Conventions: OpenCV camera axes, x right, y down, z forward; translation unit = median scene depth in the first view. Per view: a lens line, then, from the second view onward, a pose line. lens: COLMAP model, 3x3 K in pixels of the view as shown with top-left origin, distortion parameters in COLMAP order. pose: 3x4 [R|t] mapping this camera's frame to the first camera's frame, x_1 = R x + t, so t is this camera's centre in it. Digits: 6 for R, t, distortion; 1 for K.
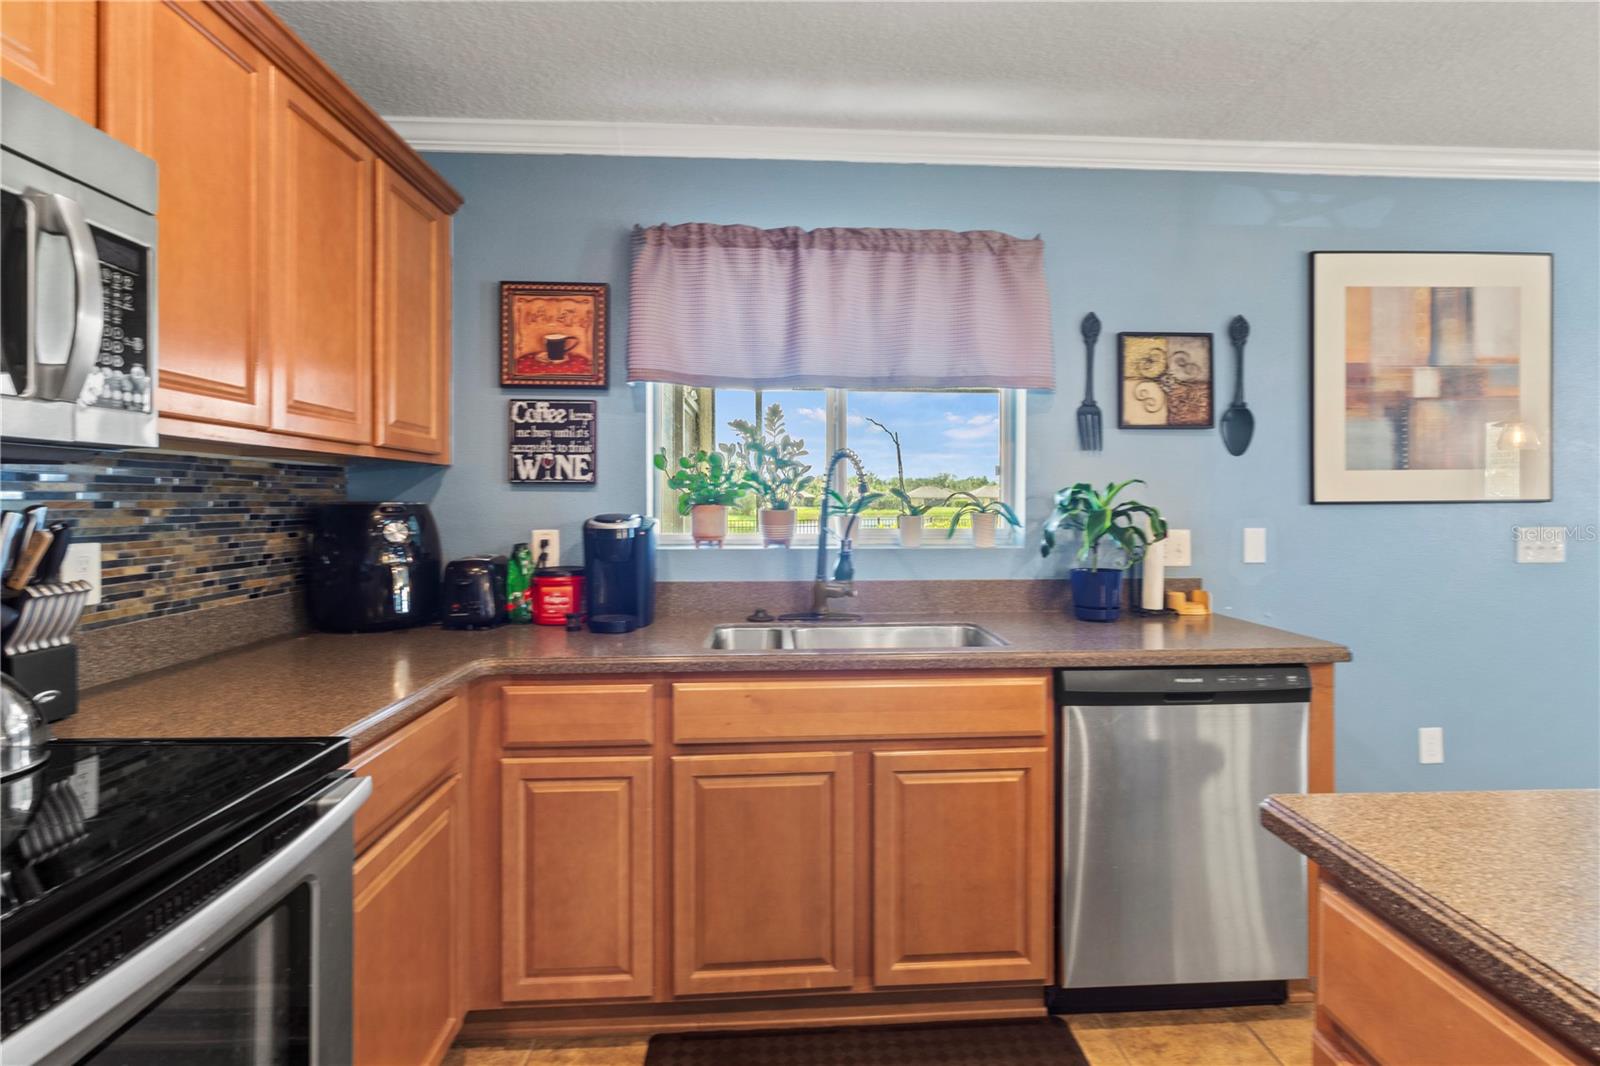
lens RADIAL K [[761.9, 0, 811.9], [0, 761.9, 504.4], [0, 0, 1]] dist [0.002479, 0.000389]
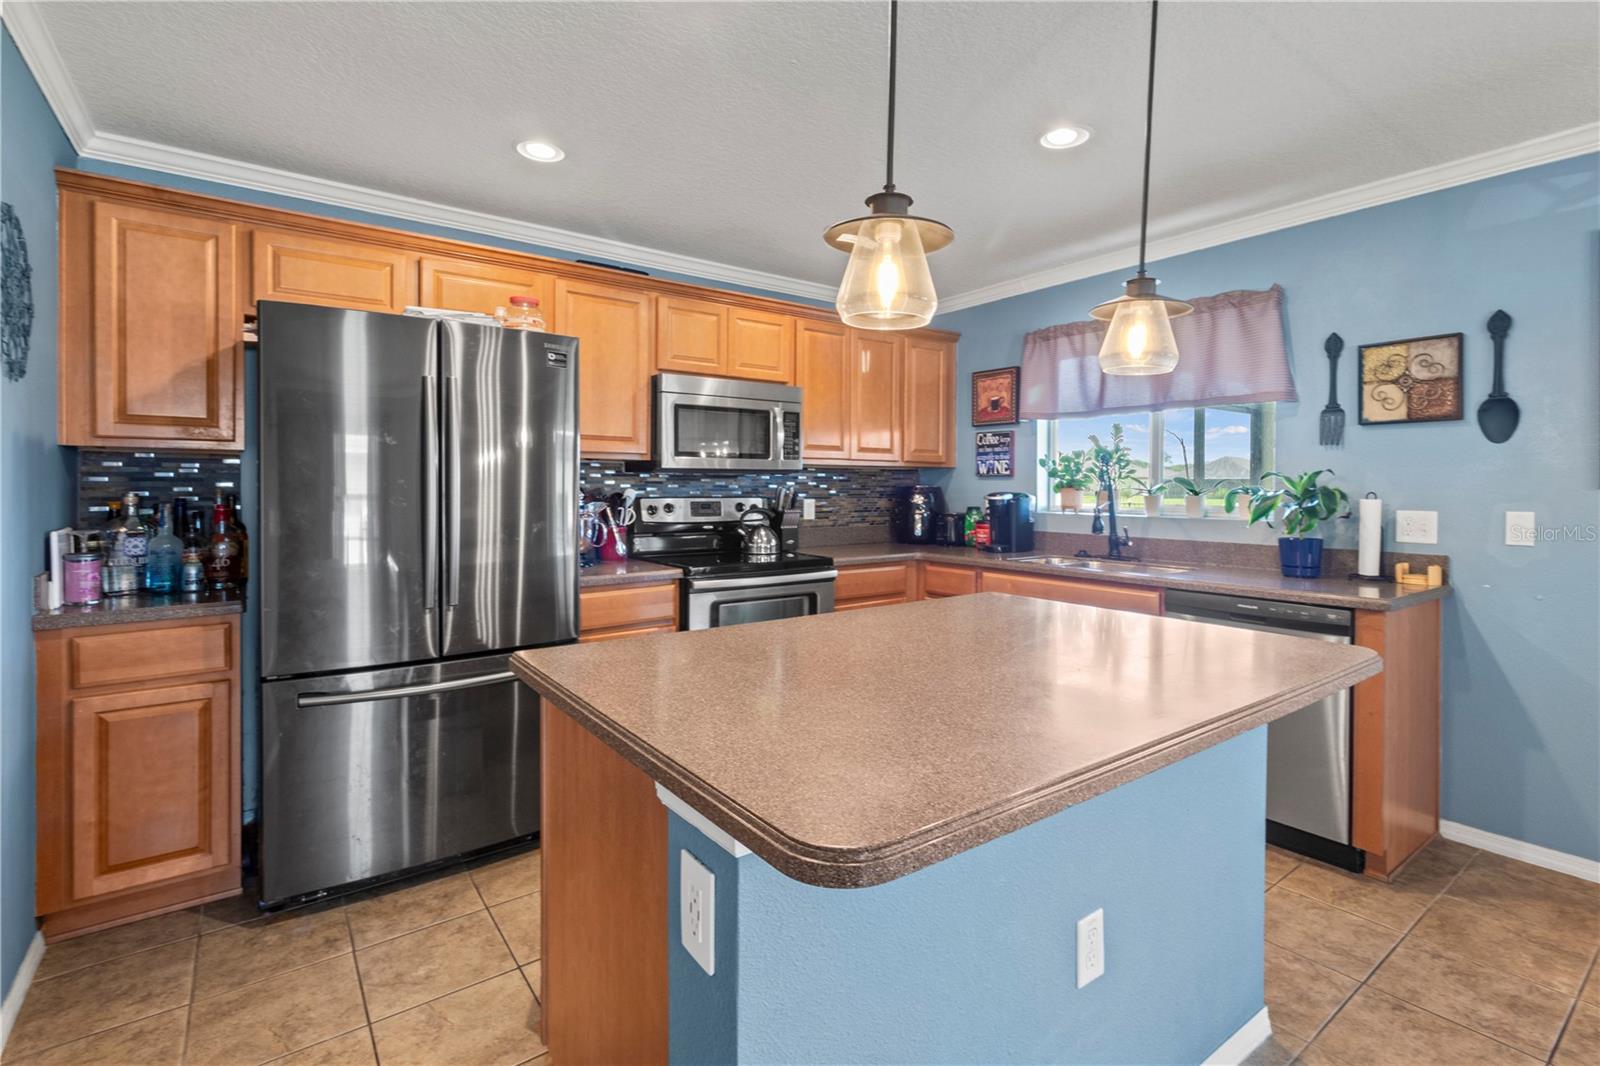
lens RADIAL K [[739.8, 0, 823.6], [0, 739.8, 495.5], [0, 0, 1]] dist [-0.001739, -0.000253]
pose [[0.557860, 0.012223, -0.829845, 0.949786], [-0.005157, 0.999923, 0.011261, 0.002489], [0.829919, -0.002002, 0.557881, -0.373976]]
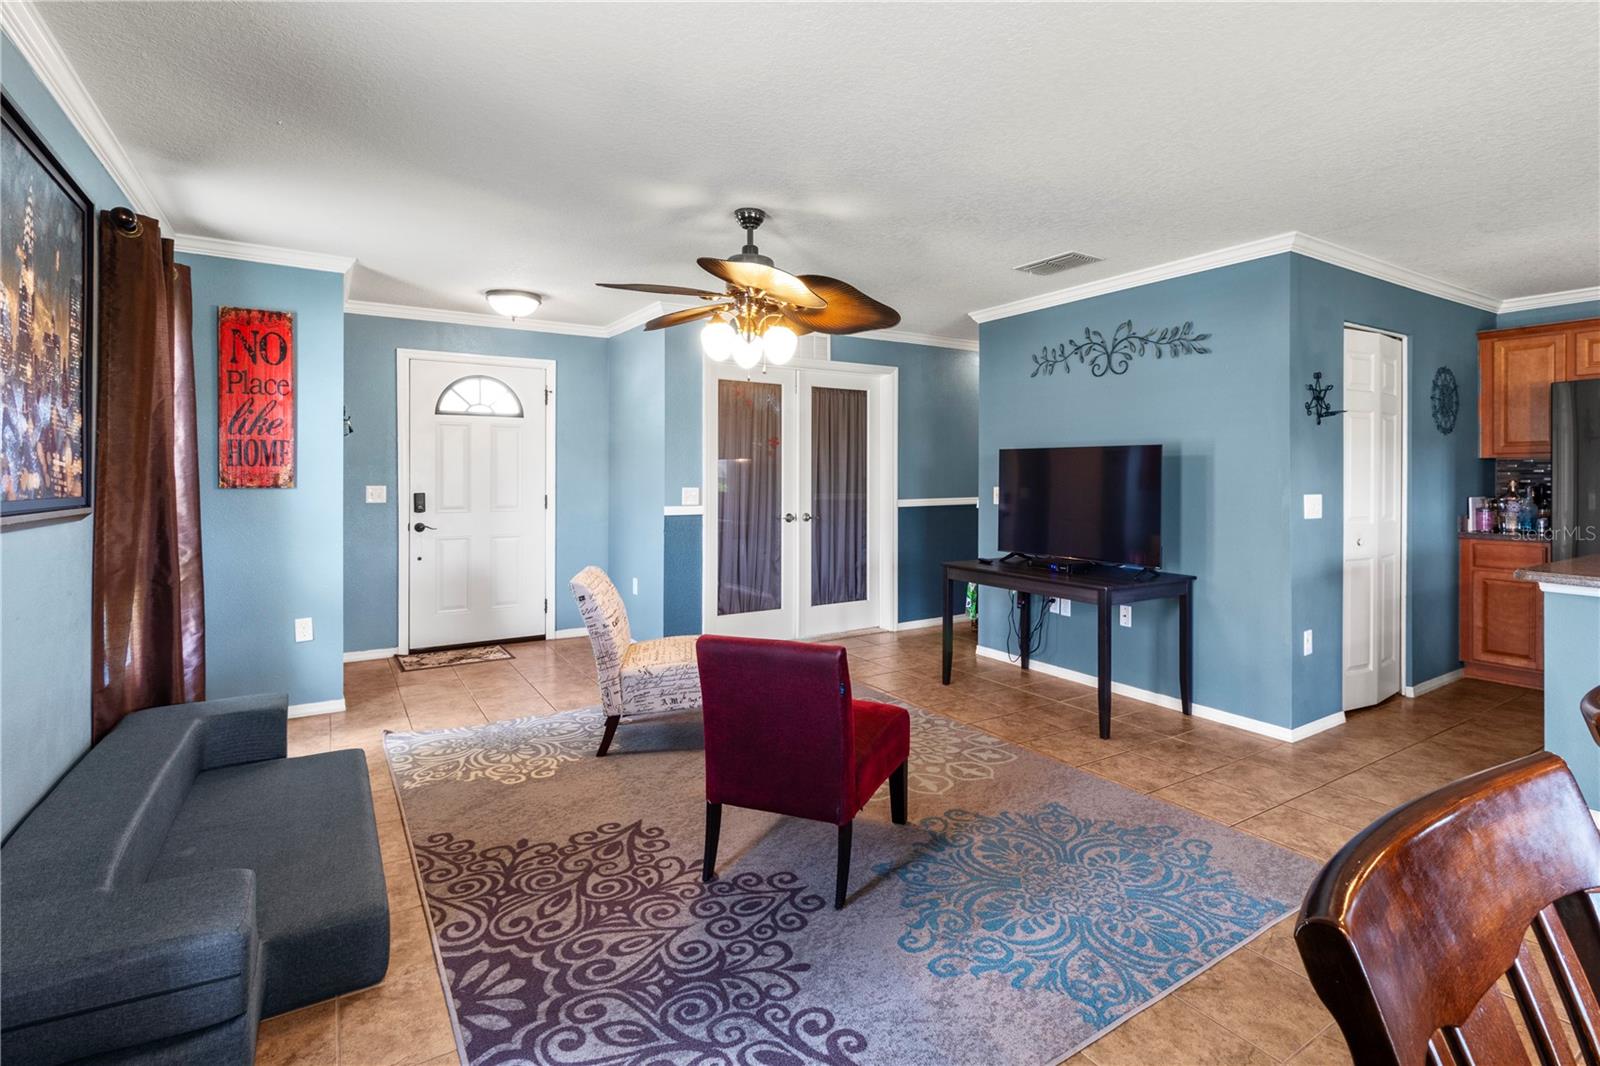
lens RADIAL K [[759.0, 0, 824.3], [0, 759.0, 474.1], [0, 0, 1]] dist [0.001490, 0.000294]
pose [[-0.869632, 0.000806, -0.493700, 2.261422], [0.000008, 0.999999, 0.001620, -0.005262], [0.493701, 0.001405, -0.869631, 0.289668]]
